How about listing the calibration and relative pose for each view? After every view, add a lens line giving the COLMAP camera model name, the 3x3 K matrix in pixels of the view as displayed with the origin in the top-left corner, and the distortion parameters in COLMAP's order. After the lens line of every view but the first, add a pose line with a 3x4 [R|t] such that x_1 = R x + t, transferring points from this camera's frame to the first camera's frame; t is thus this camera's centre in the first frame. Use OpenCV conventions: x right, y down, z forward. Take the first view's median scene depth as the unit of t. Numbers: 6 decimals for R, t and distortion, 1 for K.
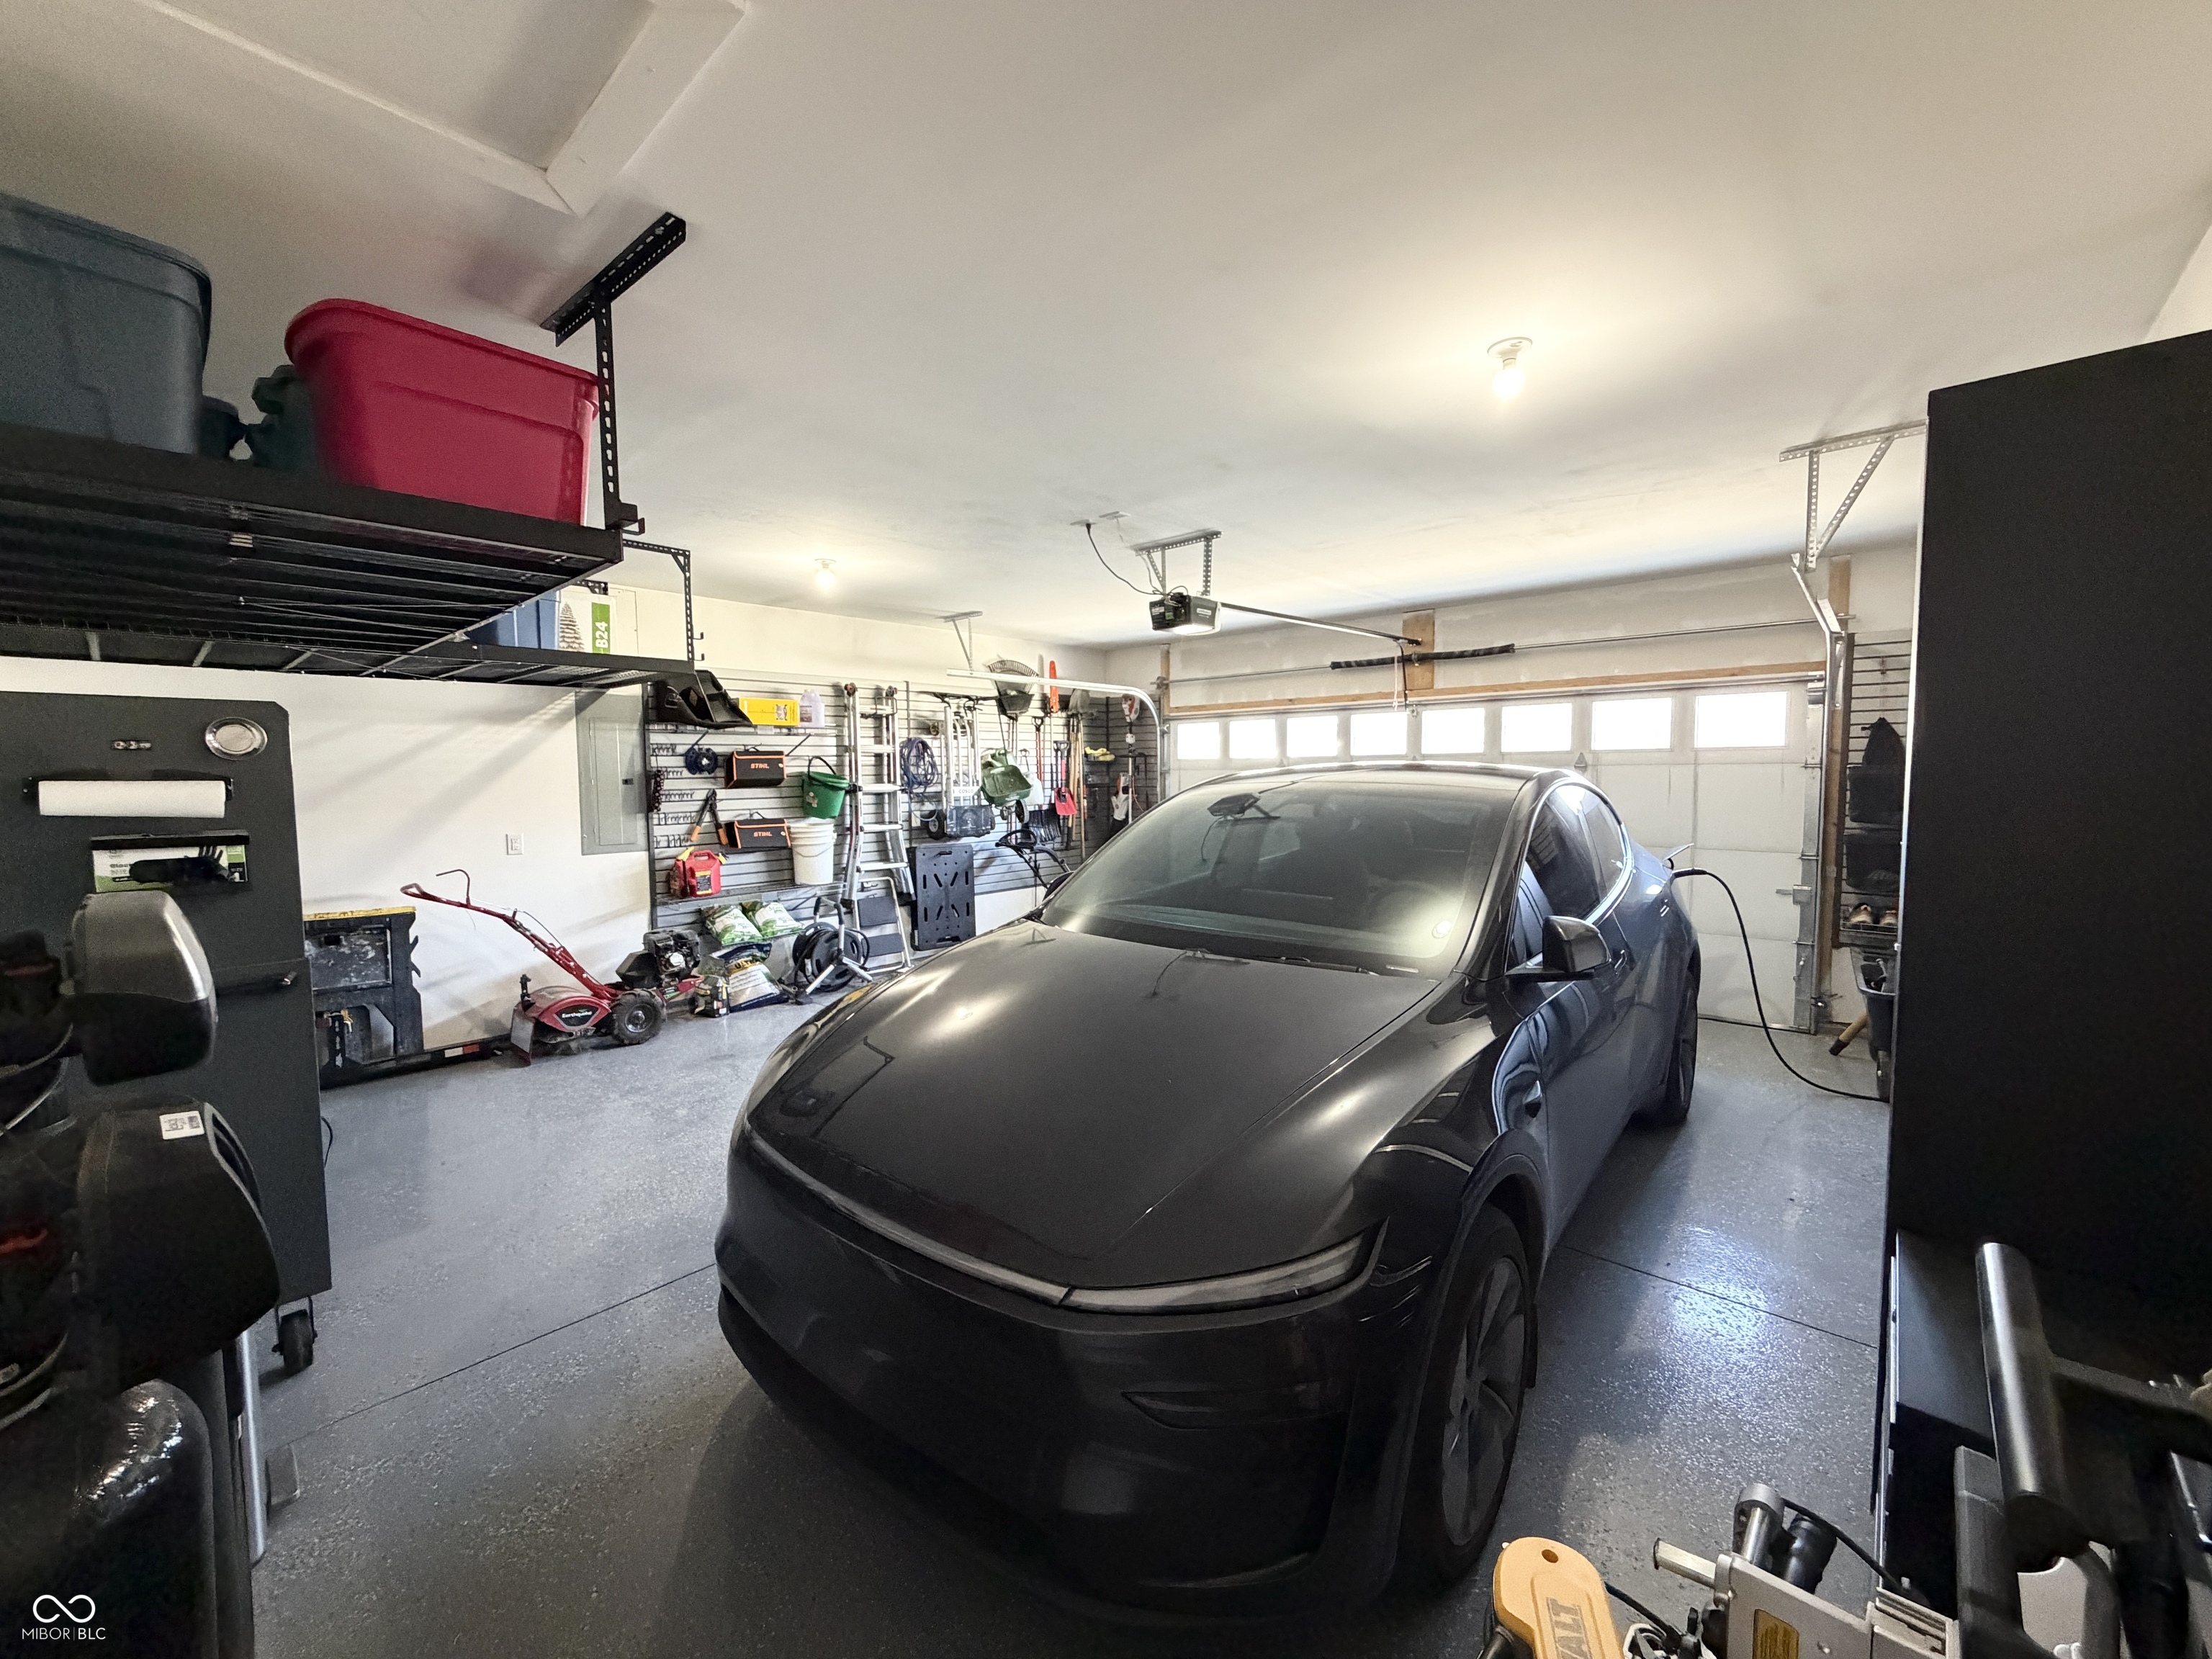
lens RADIAL K [[878.6, 0, 1100.9], [0, 878.6, 831.5], [0, 0, 1]] dist [-0.000530, 0.000531]
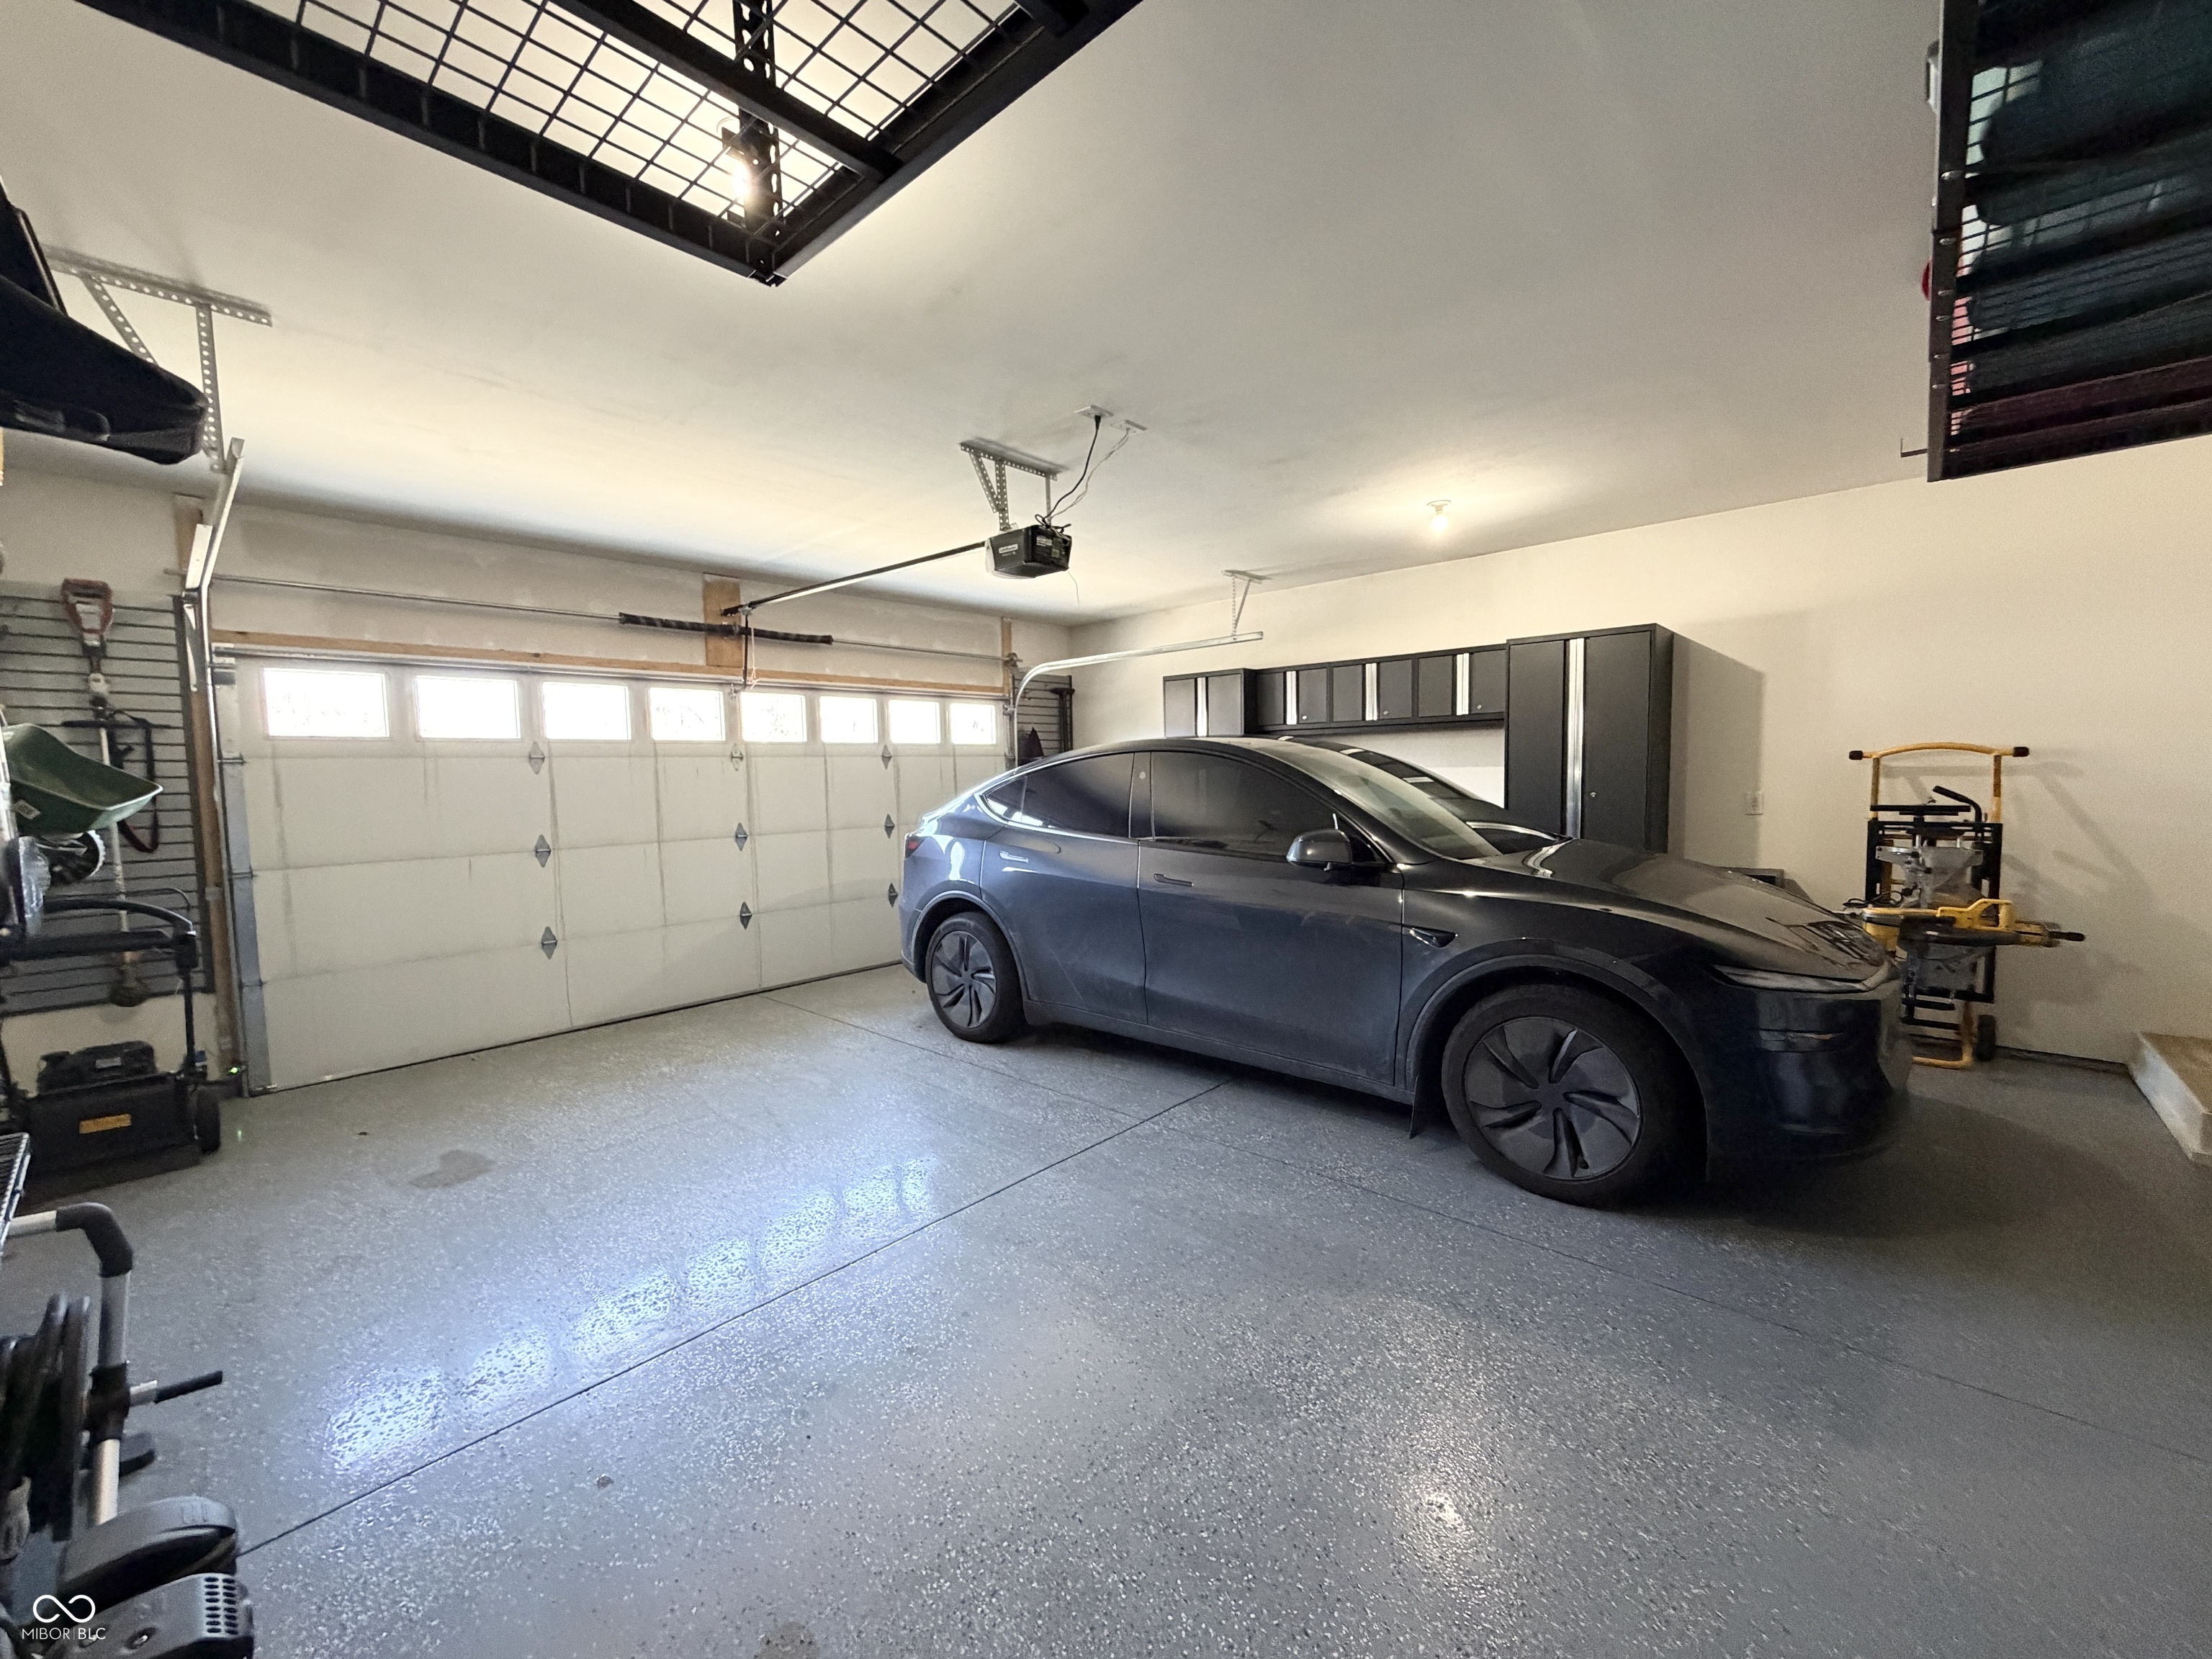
lens RADIAL K [[878.6, 0, 1099.5], [0, 878.6, 835.8], [0, 0, 1]] dist [-0.000530, 0.000531]
pose [[-0.002685, -0.064025, 0.997945, -0.541616], [0.092774, 0.993628, 0.063998, -0.017523], [-0.995684, 0.092755, 0.003272, 0.674729]]
